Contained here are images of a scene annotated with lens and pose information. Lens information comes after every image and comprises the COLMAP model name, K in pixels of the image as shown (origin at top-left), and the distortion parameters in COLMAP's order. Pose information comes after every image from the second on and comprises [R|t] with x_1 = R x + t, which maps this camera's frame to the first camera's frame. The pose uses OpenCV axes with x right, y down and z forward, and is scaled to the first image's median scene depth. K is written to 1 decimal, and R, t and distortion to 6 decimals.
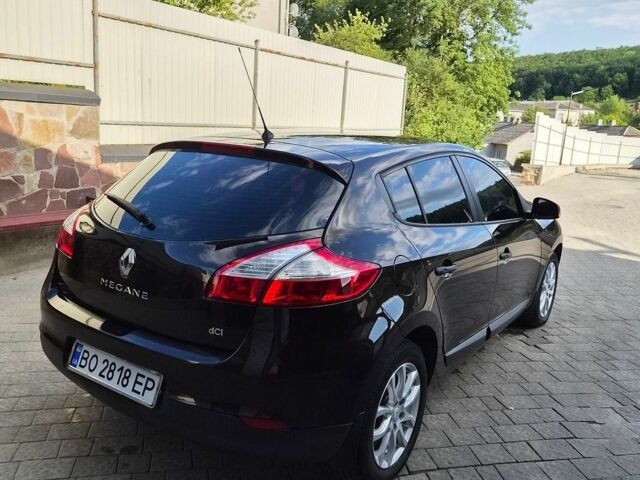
lens RADIAL K [[584.6, 0, 320.0], [0, 584.6, 240.0], [0, 0, 1]] dist [0.113369, -0.156914]
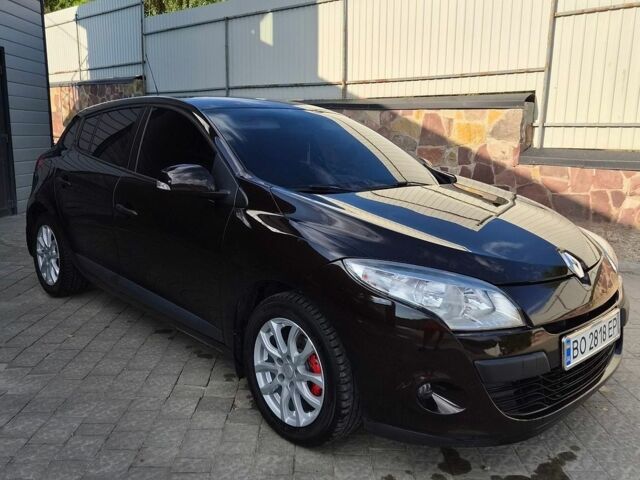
lens RADIAL K [[584.6, 0, 320.0], [0, 584.6, 240.0], [0, 0, 1]] dist [0.113369, -0.156914]
pose [[-0.233752, 0.110557, -0.965990, 0.785185], [-0.235278, 0.957556, 0.166525, -0.103794], [0.943400, 0.266202, -0.197819, 1.014629]]
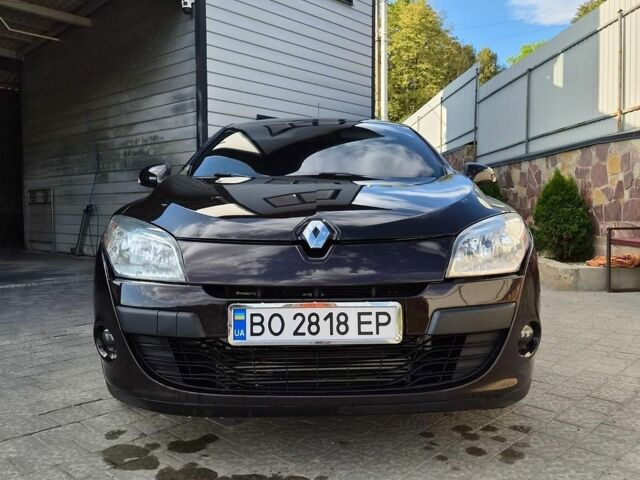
lens RADIAL K [[578.7, 0, 310.4], [0, 578.7, 238.7], [0, 0, 1]] dist [0.109255, -0.170553]
pose [[-0.846866, -0.039004, -0.530374, 0.494049], [-0.161783, 0.968933, 0.187069, -0.119927], [0.506601, 0.244228, -0.826867, 1.415803]]
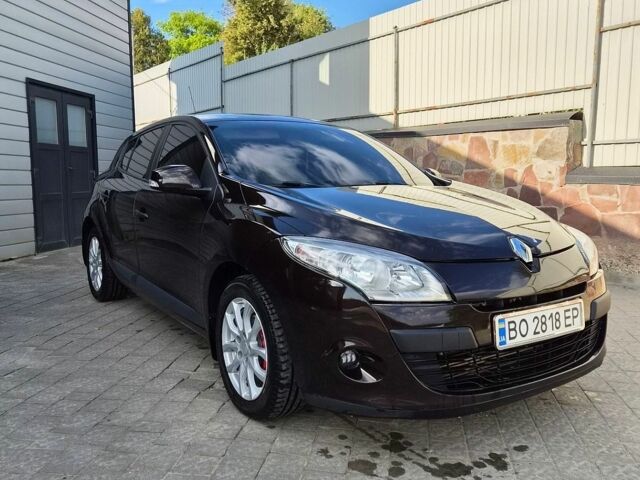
lens RADIAL K [[586.9, 0, 303.6], [0, 586.9, 242.2], [0, 0, 1]] dist [0.106881, -0.131631]
pose [[-0.416803, 0.036290, -0.908272, 0.782781], [-0.216302, 0.966542, 0.137878, -0.087423], [0.882887, 0.253929, -0.395008, 1.145024]]
